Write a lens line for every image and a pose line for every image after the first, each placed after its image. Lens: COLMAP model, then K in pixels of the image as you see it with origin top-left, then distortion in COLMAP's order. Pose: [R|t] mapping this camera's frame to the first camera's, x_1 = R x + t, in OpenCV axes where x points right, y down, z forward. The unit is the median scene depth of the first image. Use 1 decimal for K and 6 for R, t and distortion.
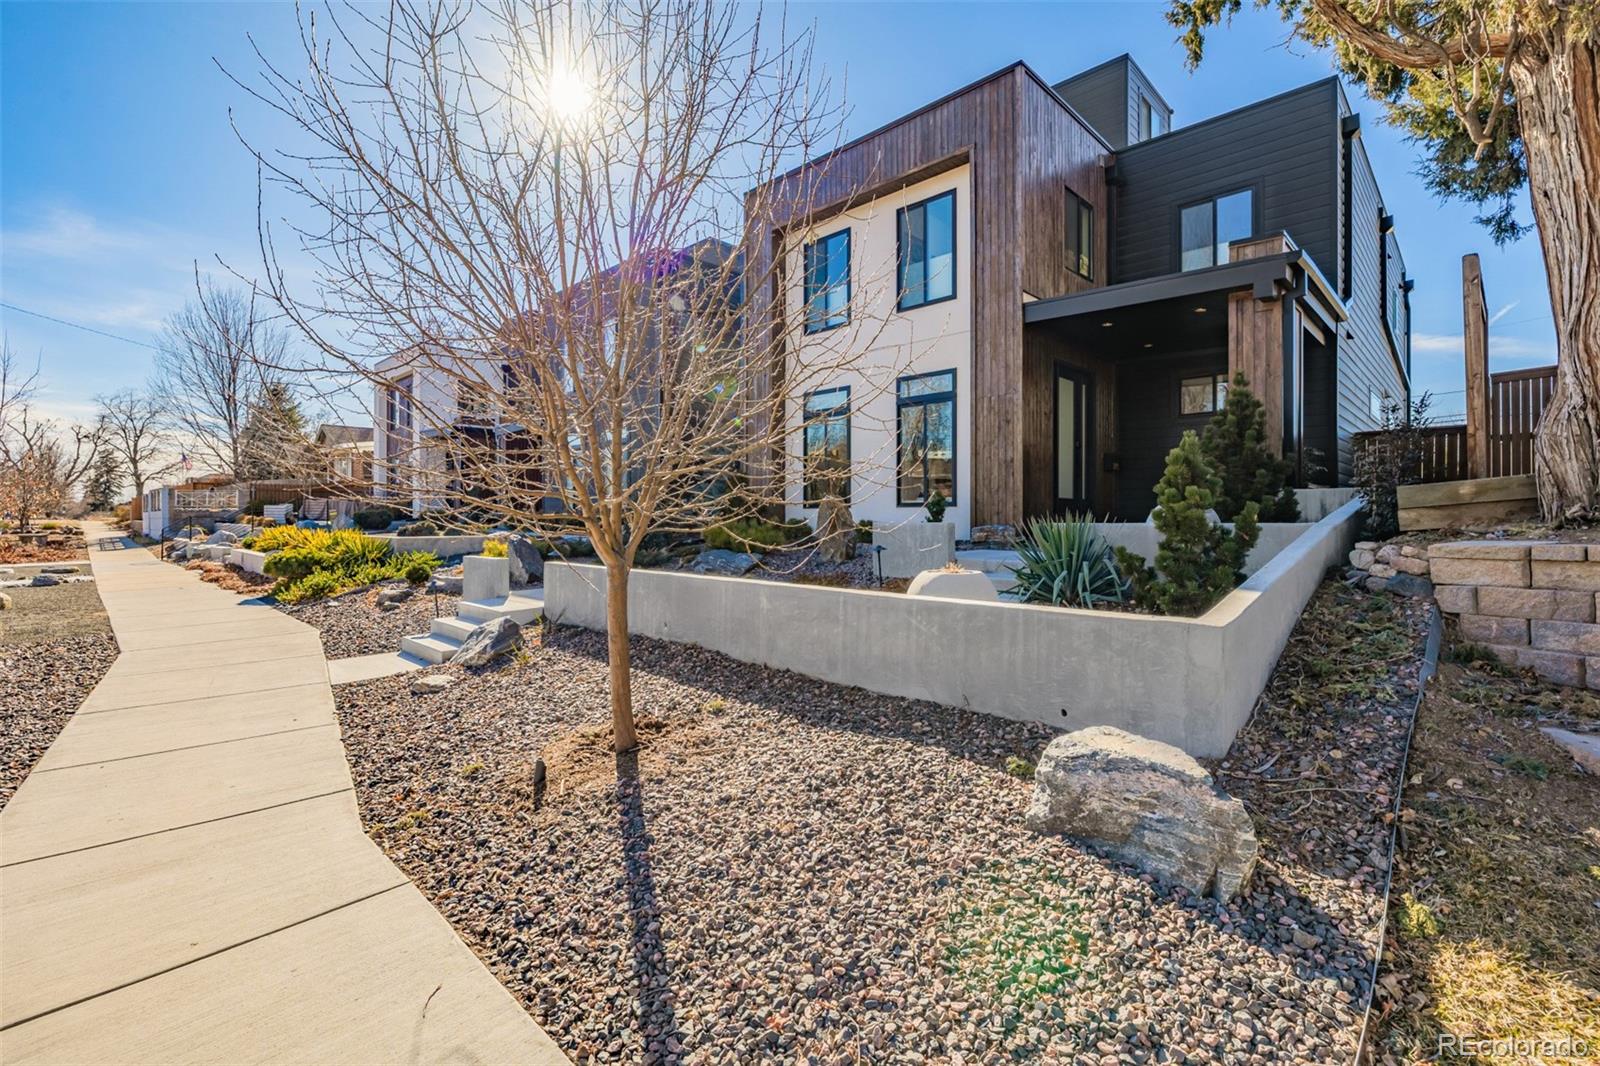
lens RADIAL K [[699.4, 0, 804.5], [0, 699.4, 519.7], [0, 0, 1]] dist [-0.005647, 0.000395]
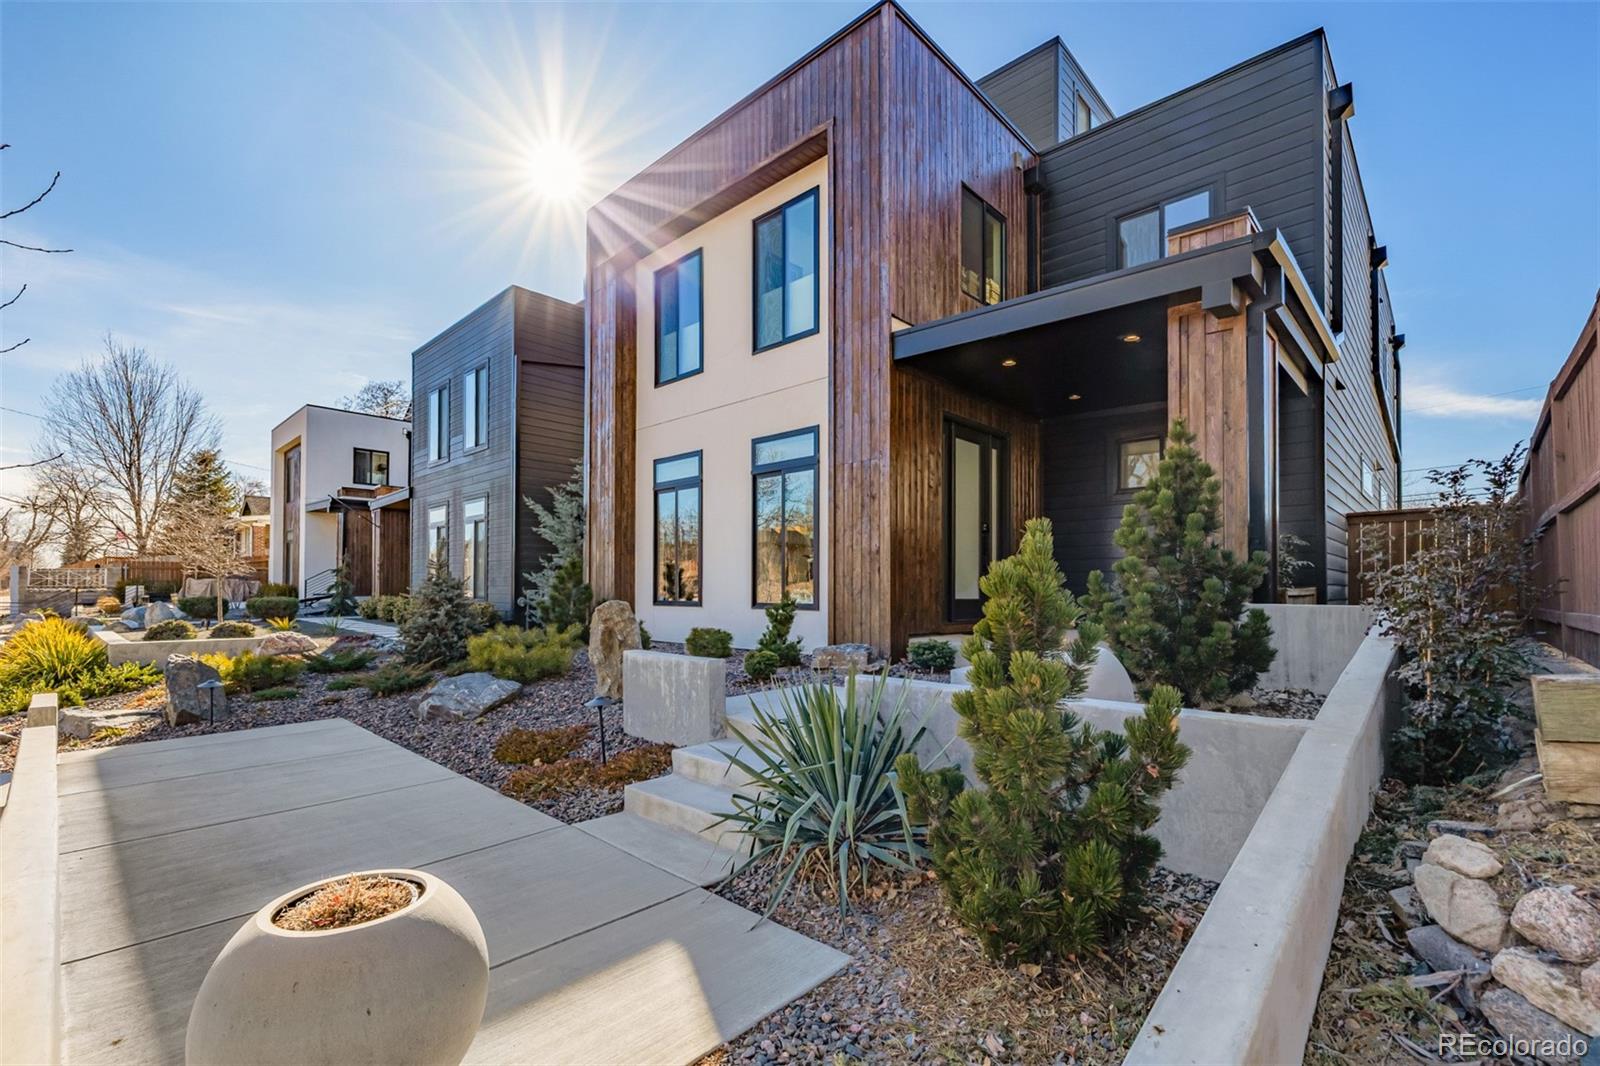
lens RADIAL K [[681.8, 0, 808.8], [0, 681.8, 581.9], [0, 0, 1]] dist [0.000764, -0.000770]
pose [[0.999820, 0.003443, 0.018655, 0.193530], [-0.003188, 0.999901, -0.013676, -0.039276], [-0.018700, 0.013614, 0.999732, 0.272971]]
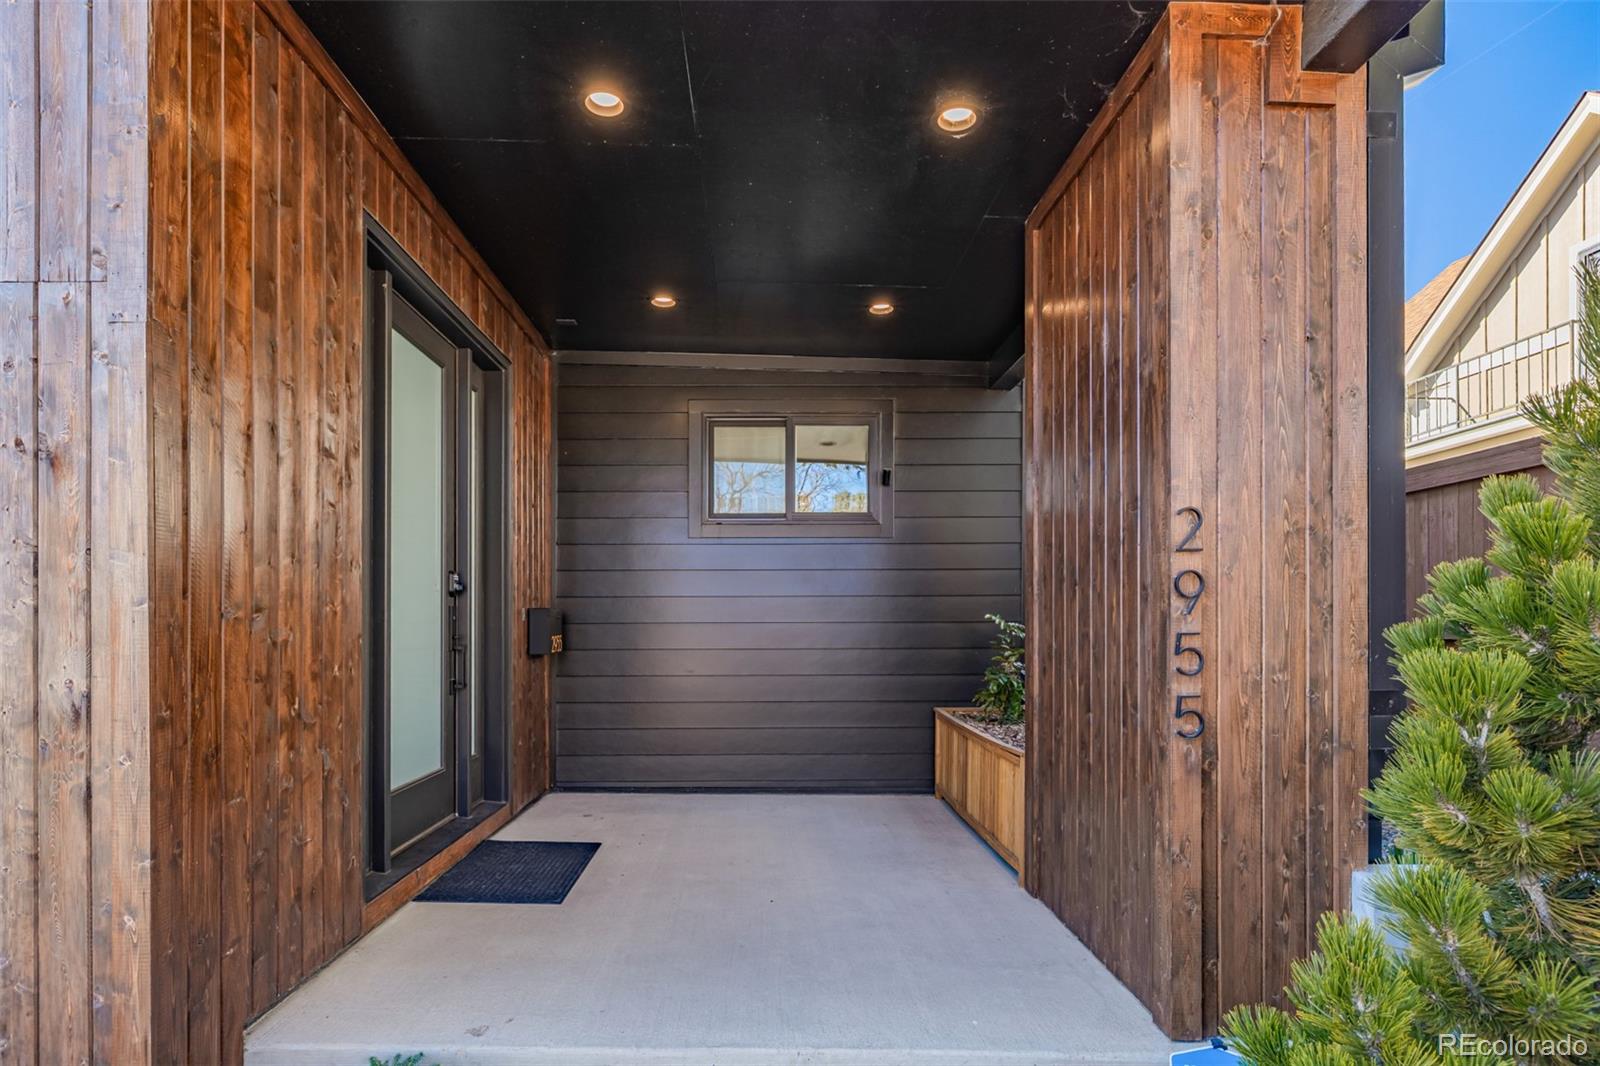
lens RADIAL K [[792.6, 0, 753.9], [0, 792.6, 615.1], [0, 0, 1]] dist [-0.002733, 0.000025]
pose [[0.715833, 0.001616, 0.698269, 0.255422], [0.001843, 0.999989, -0.004204, -0.095350], [-0.698269, 0.004296, 0.715823, 0.696087]]
